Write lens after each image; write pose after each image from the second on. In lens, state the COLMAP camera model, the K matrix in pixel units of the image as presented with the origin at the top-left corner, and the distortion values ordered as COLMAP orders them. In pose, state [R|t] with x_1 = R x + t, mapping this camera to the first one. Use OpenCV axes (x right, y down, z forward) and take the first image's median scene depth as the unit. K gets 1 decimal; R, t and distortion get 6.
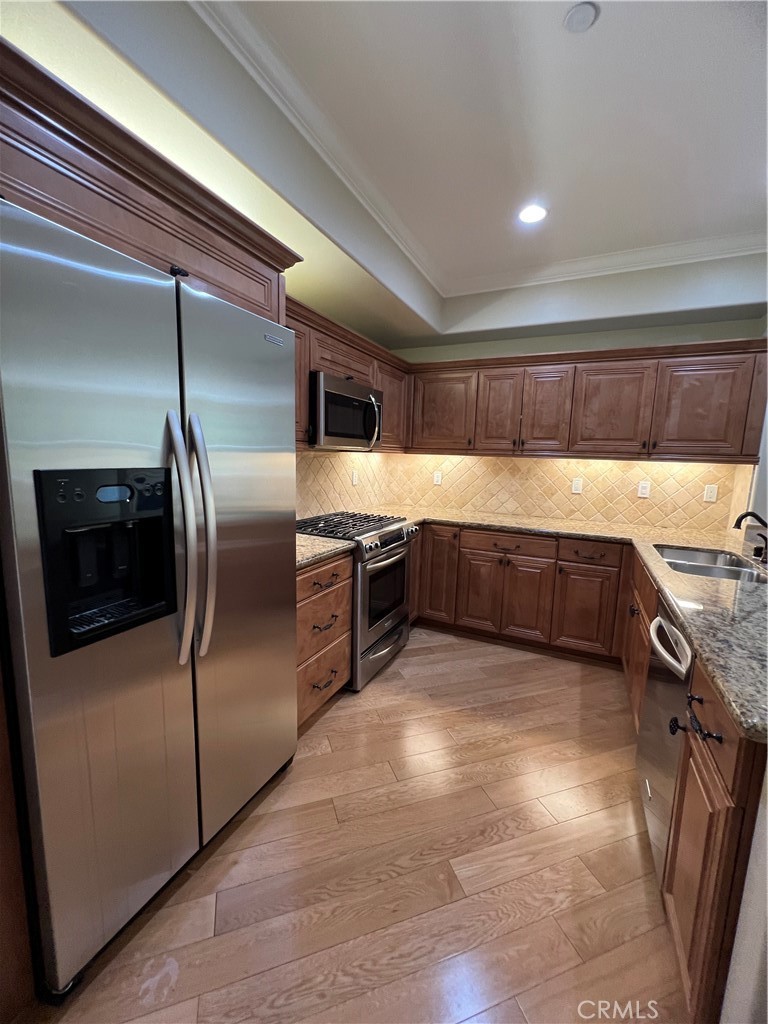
lens RADIAL K [[411.2, 0, 382.1], [0, 411.2, 511.3], [0, 0, 1]] dist [-0.004821, 0.000157]
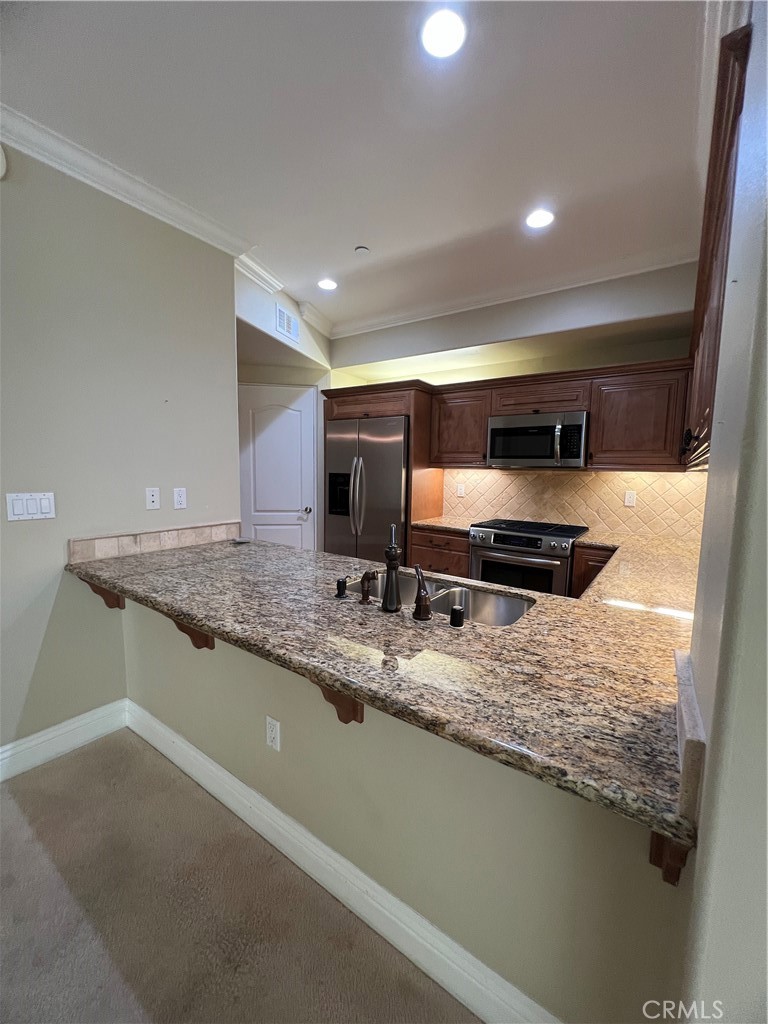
lens RADIAL K [[411.2, 0, 384.1], [0, 411.2, 511.3], [0, 0, 1]] dist [-0.004821, 0.000157]
pose [[-0.161692, 0.072398, -0.984182, 1.185781], [-0.157210, 0.982679, 0.098115, -0.071688], [0.974238, 0.170588, -0.147510, 0.753117]]
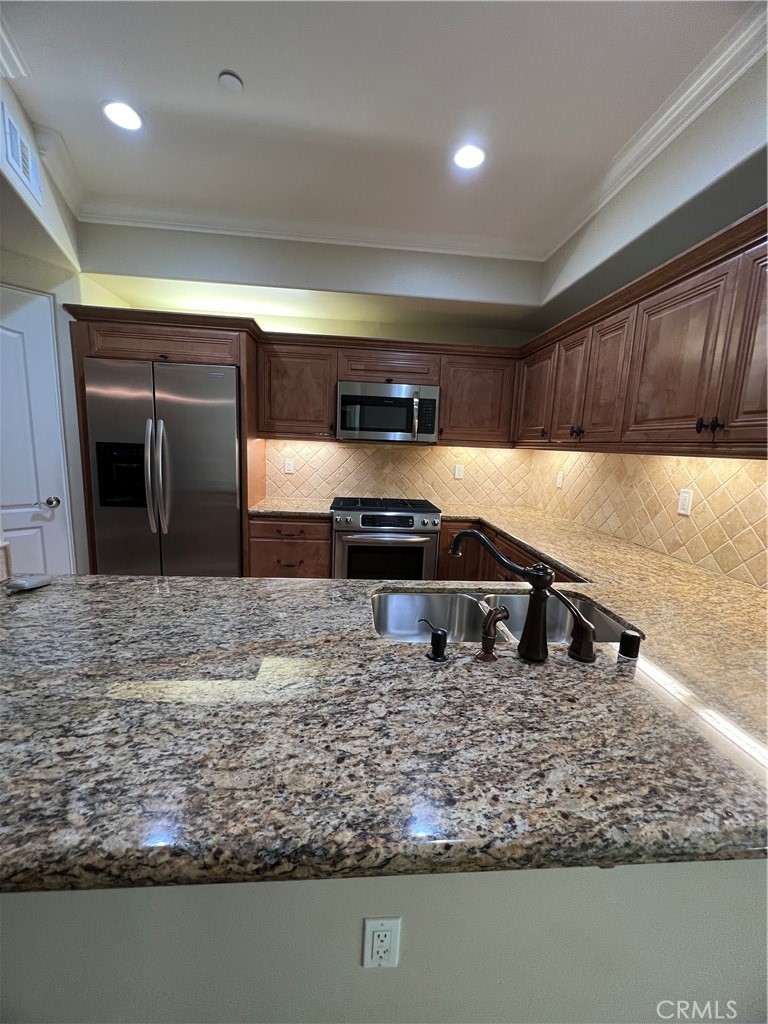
lens RADIAL K [[409.4, 0, 384.5], [0, 409.4, 511.0], [0, 0, 1]] dist [-0.005961, 0.002499]
pose [[0.512172, 0.129917, -0.849000, 0.902571], [-0.143688, 0.987523, 0.064433, -0.030212], [0.846778, 0.088990, 0.524449, 0.398701]]
